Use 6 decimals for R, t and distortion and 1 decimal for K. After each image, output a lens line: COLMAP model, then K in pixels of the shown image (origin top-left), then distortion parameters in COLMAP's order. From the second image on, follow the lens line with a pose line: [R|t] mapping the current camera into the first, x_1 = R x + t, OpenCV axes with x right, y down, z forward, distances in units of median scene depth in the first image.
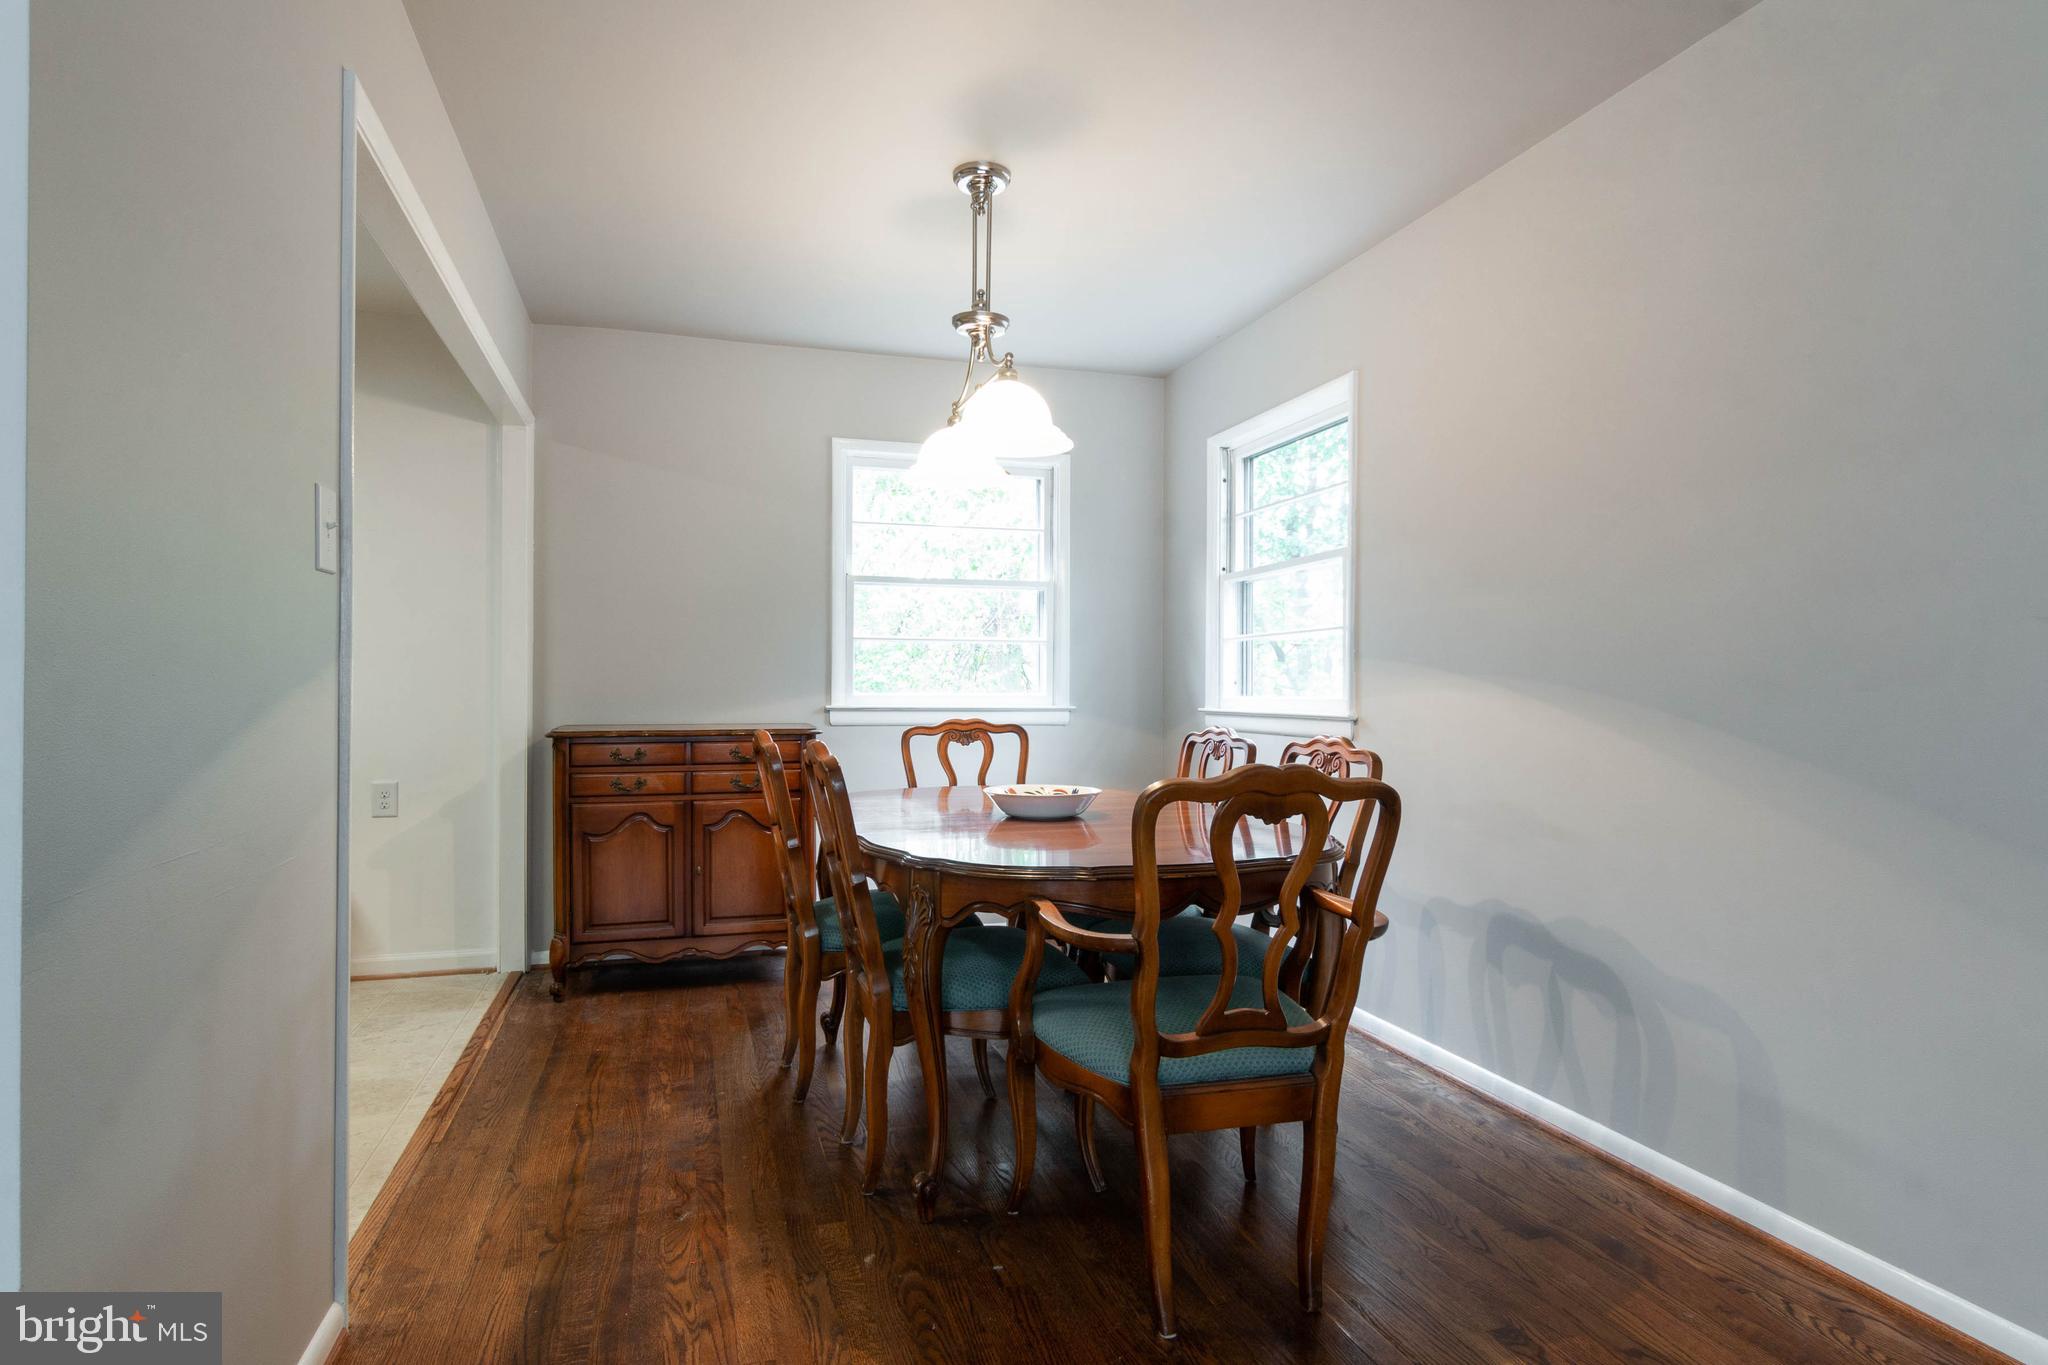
lens RADIAL K [[1081.6, 0, 1015.5], [0, 1081.6, 697.5], [0, 0, 1]] dist [-0.001340, -0.001292]
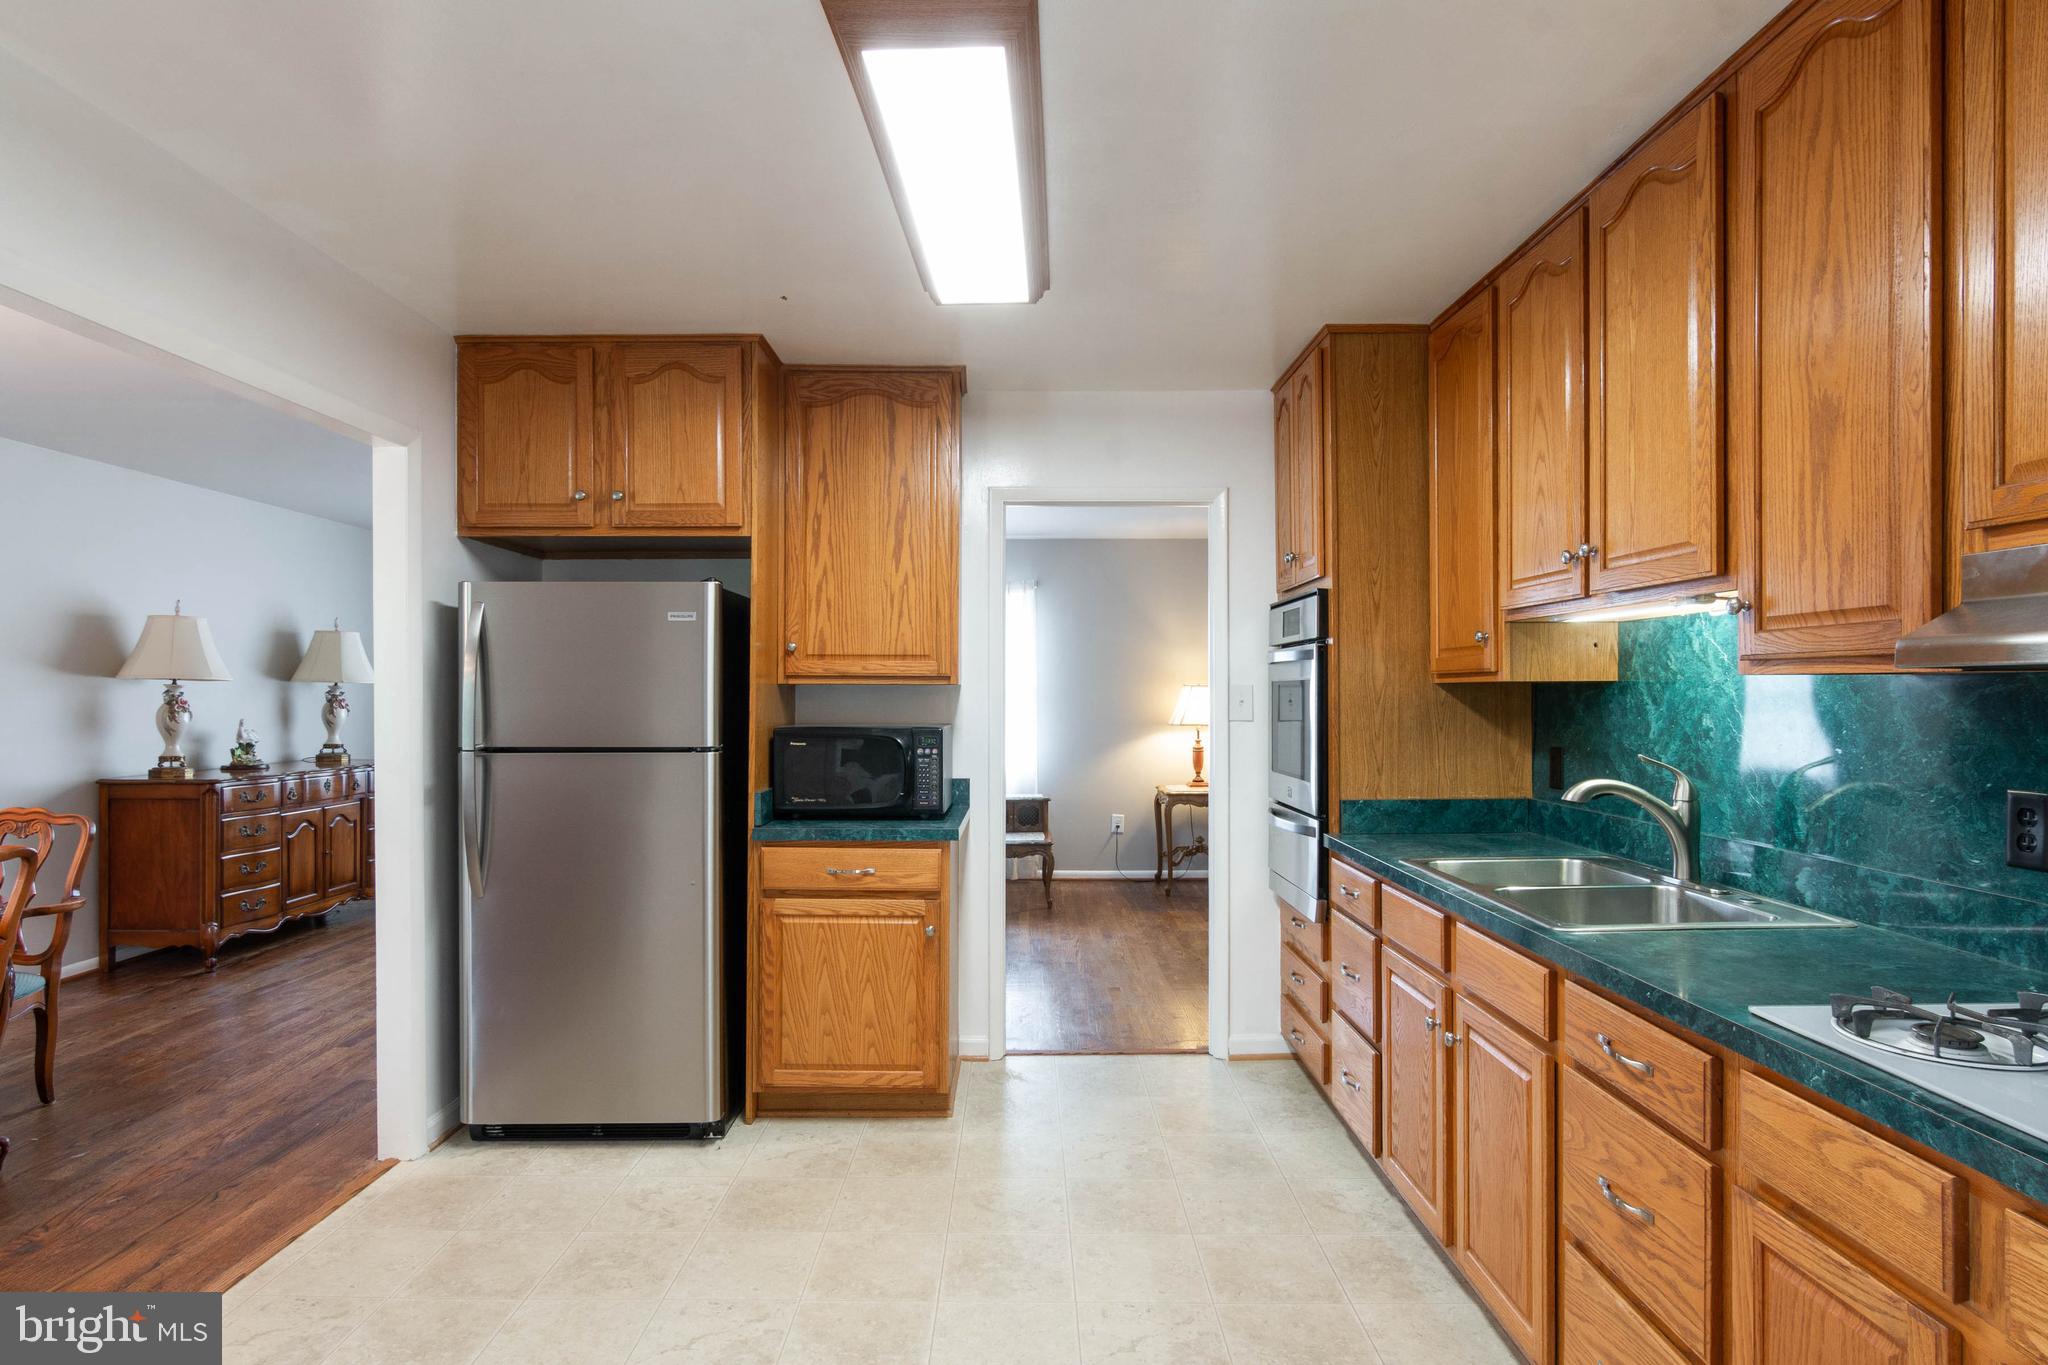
lens RADIAL K [[1081.6, 0, 1016.2], [0, 1081.6, 697.8], [0, 0, 1]] dist [-0.001340, -0.001292]
pose [[-0.954544, -0.004206, 0.298040, -0.971957], [-0.000717, 0.999930, 0.011816, -0.077982], [-0.298069, 0.011065, -0.954480, 1.078095]]
